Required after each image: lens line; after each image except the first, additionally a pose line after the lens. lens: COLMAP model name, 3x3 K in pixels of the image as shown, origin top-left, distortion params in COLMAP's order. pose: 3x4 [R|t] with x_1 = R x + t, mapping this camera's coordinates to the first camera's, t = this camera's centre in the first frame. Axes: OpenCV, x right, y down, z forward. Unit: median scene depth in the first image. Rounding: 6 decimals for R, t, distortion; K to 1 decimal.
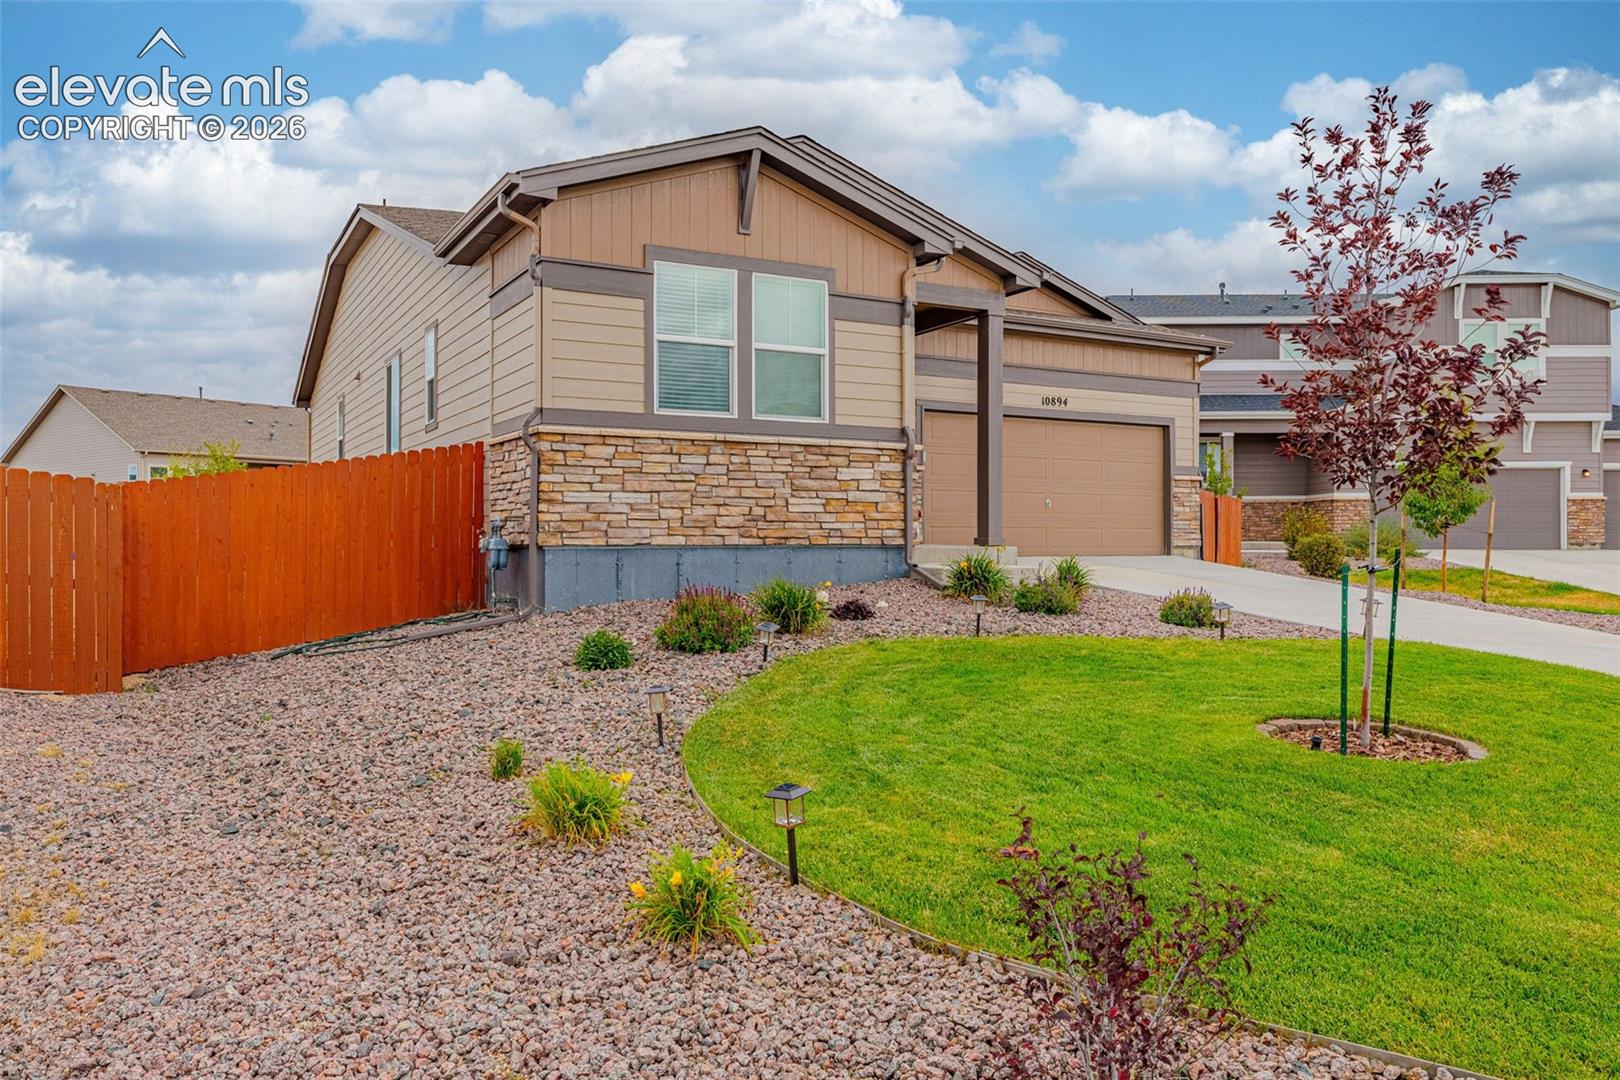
lens RADIAL K [[1162.8, 0, 812.0], [0, 1162.8, 549.8], [0, 0, 1]] dist [0.076502, -0.059500]
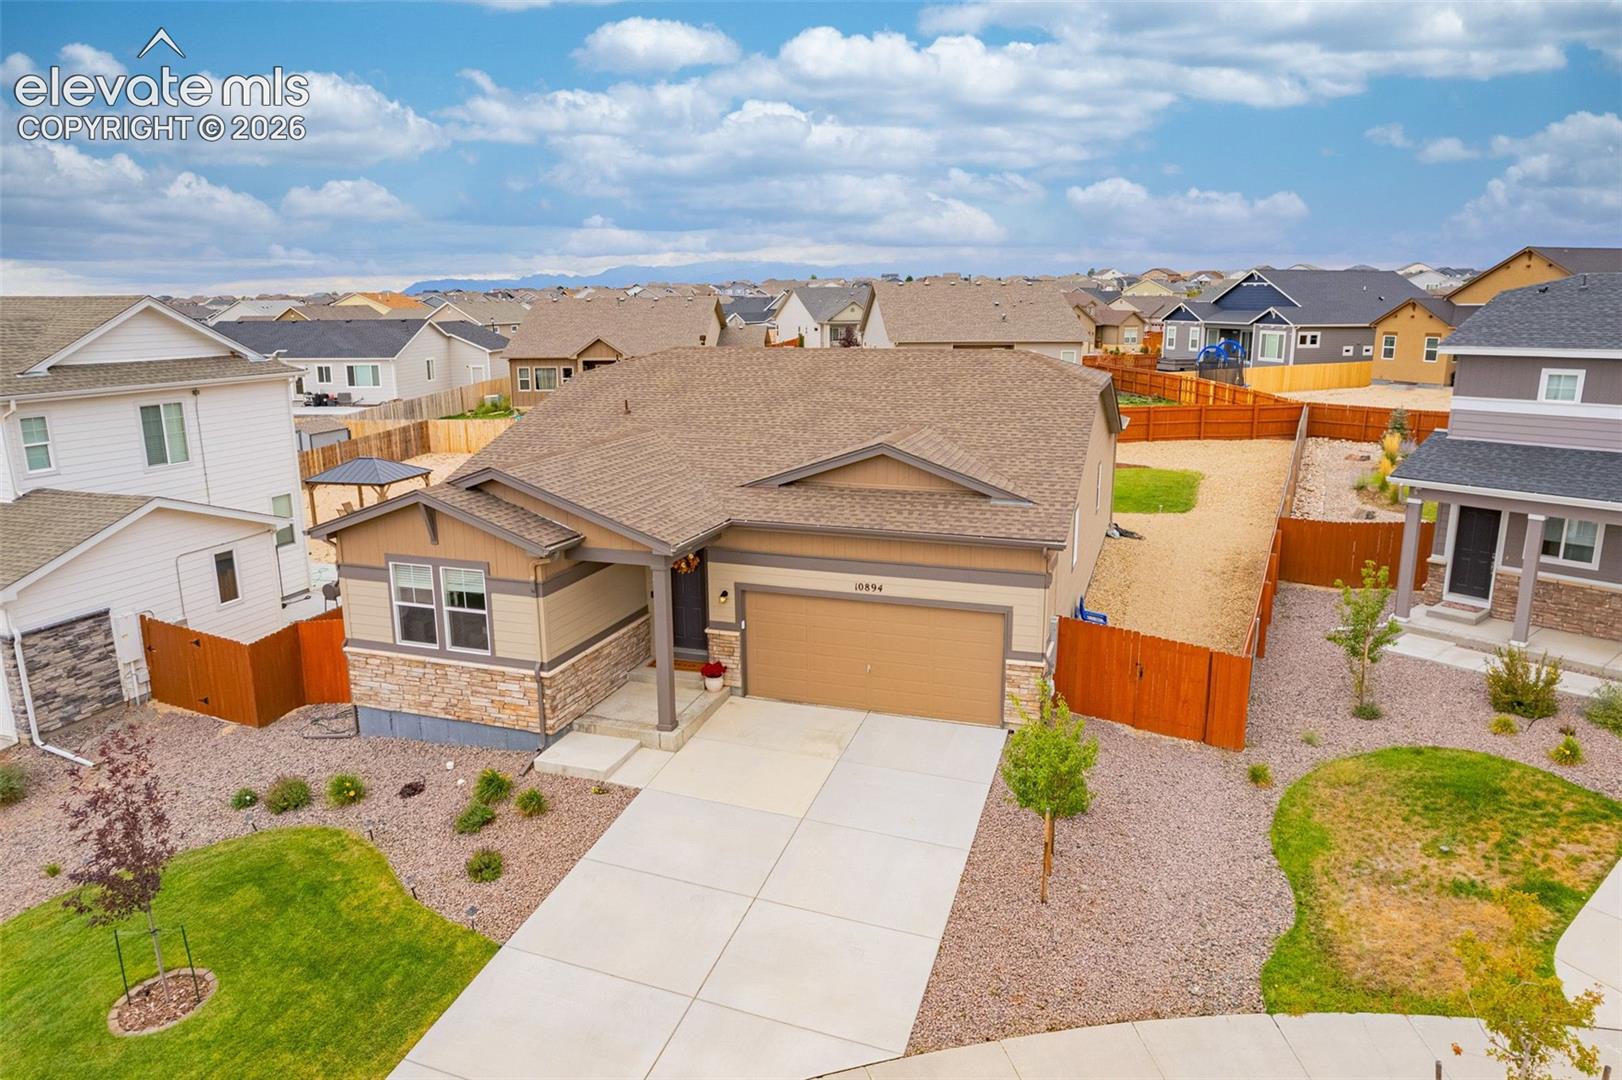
lens RADIAL K [[1035.7, 0, 800.2], [0, 1035.7, 558.1], [0, 0, 1]] dist [-0.001558, 0.000551]
pose [[0.656258, 0.175059, -0.733948, 1.324343], [0.001967, 0.972313, 0.233672, -0.573791], [0.754534, -0.154793, 0.637744, 0.430044]]
